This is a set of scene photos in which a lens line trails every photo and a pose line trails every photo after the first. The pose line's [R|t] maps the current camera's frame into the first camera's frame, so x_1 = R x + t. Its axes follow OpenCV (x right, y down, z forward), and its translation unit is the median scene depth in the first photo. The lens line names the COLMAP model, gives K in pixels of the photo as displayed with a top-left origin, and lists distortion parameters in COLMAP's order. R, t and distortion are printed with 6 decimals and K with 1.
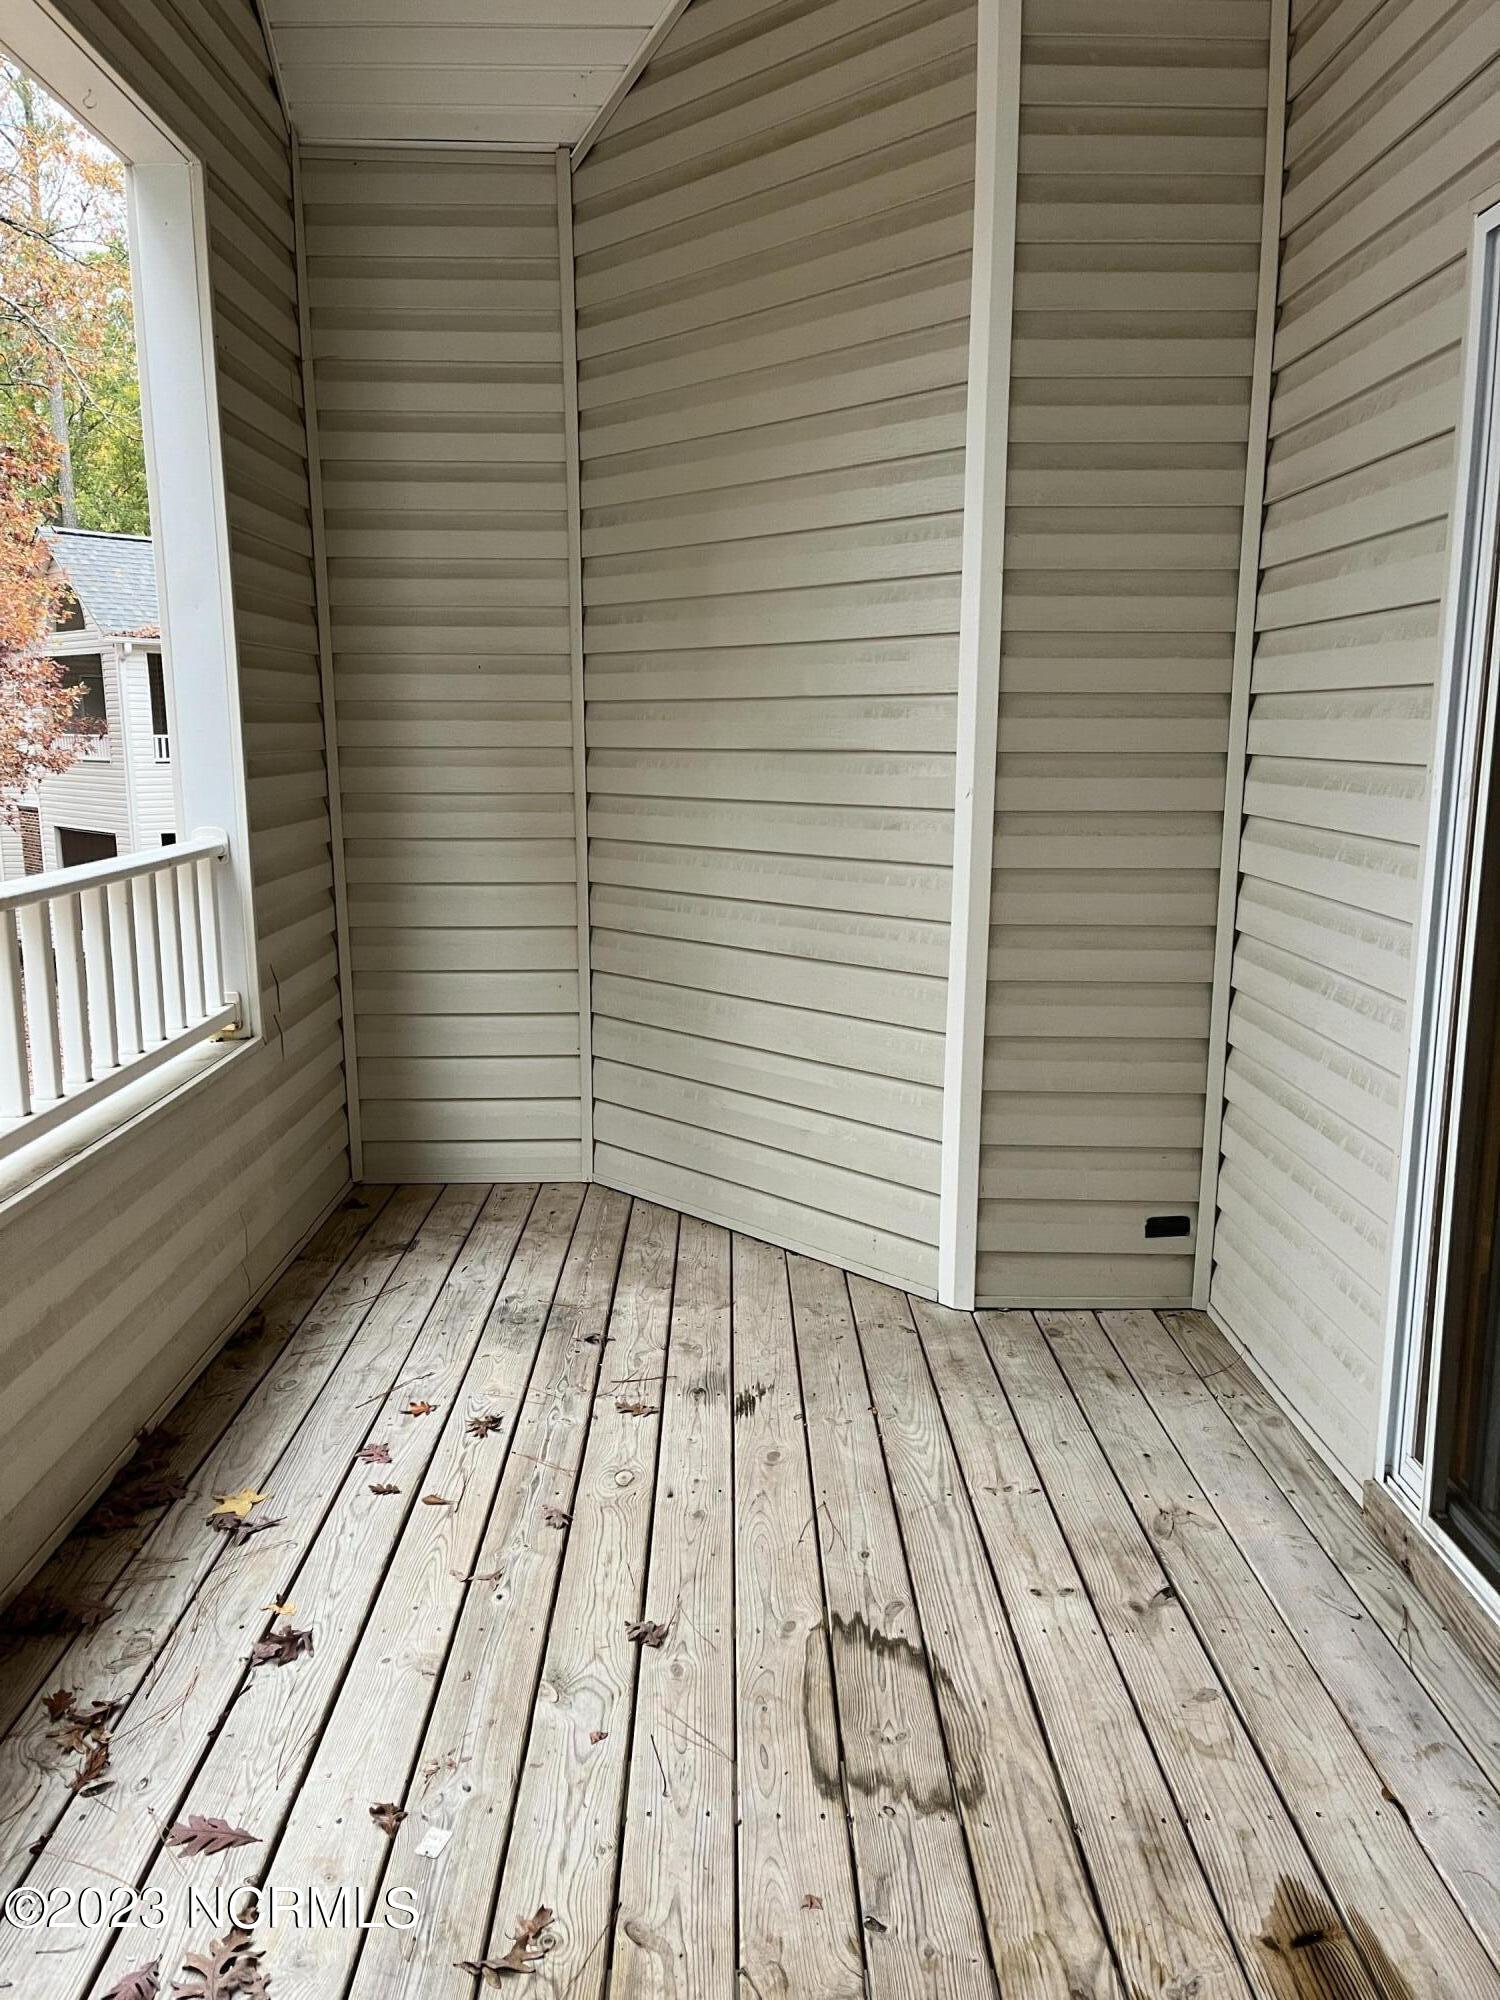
lens RADIAL K [[1520.9, 0, 739.3], [0, 1520.9, 1003.3], [0, 0, 1]] dist [0.065222, -0.072537]
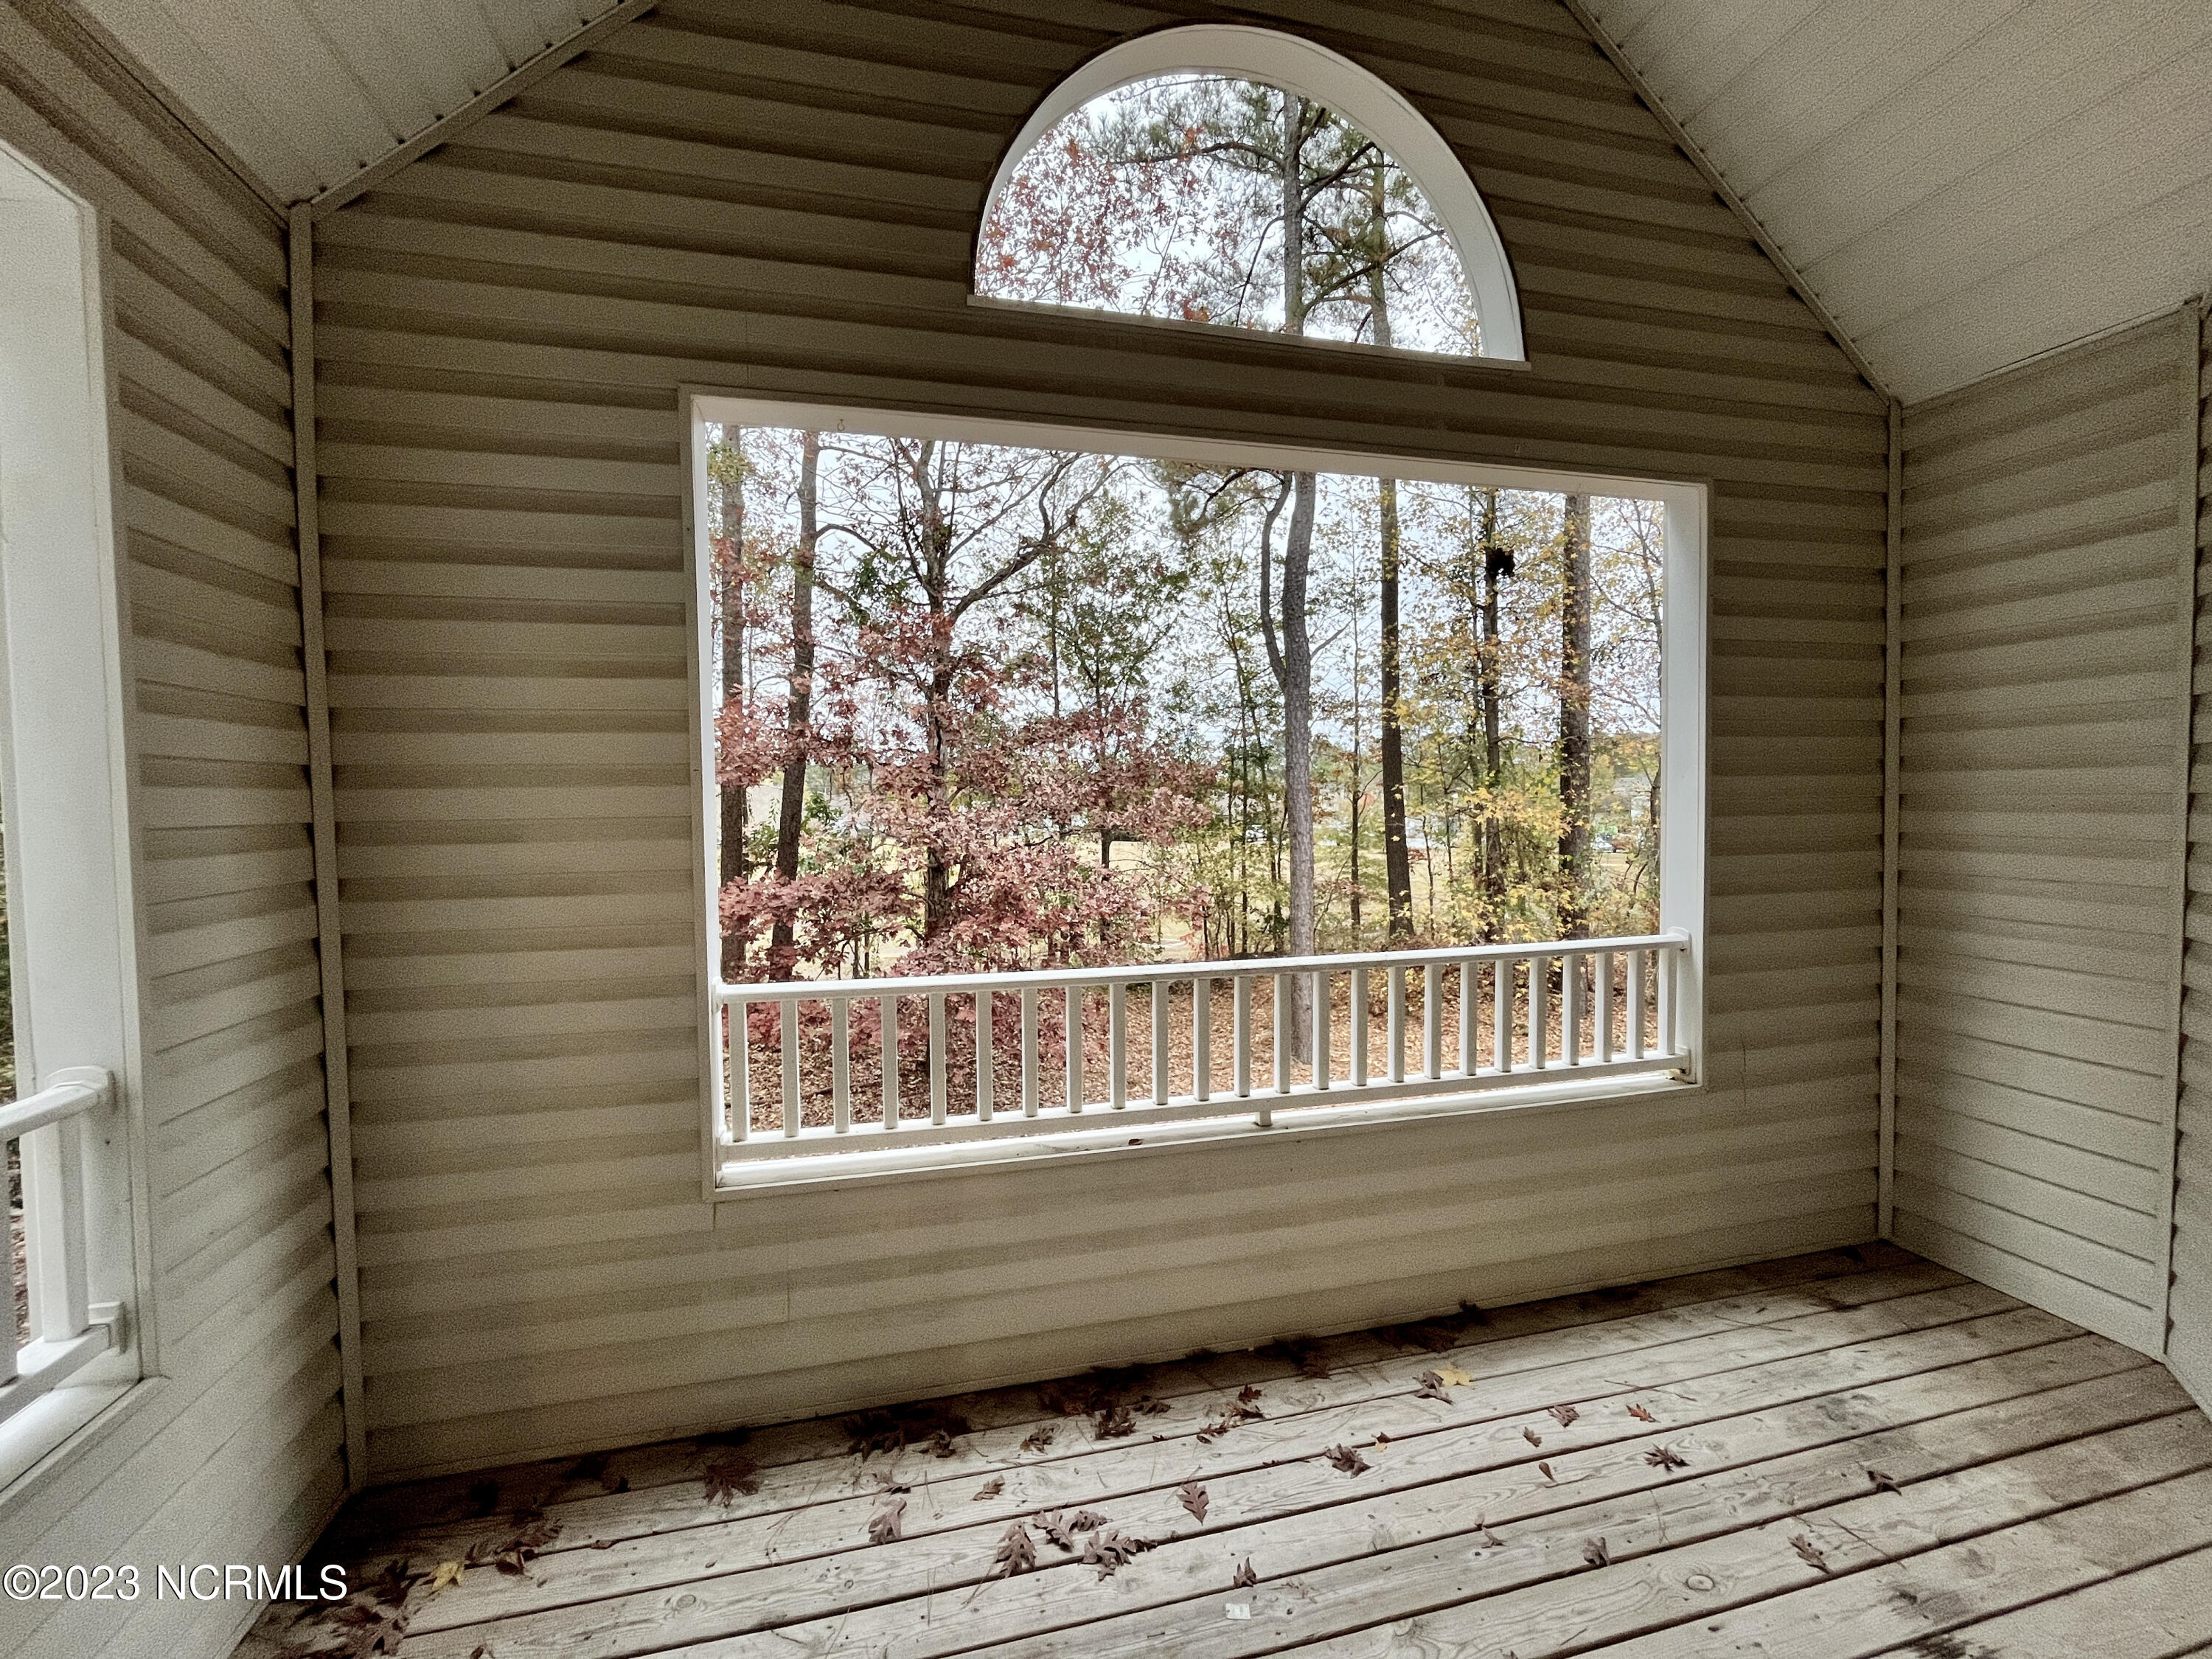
lens RADIAL K [[897.6, 0, 1097.9], [0, 897.6, 826.9], [0, 0, 1]] dist [-0.002514, 0.000446]
pose [[0.232230, 0.032685, -0.972112, 0.395436], [-0.164642, 0.986334, -0.006168, -0.134644], [0.958625, 0.161483, 0.234438, 0.328418]]
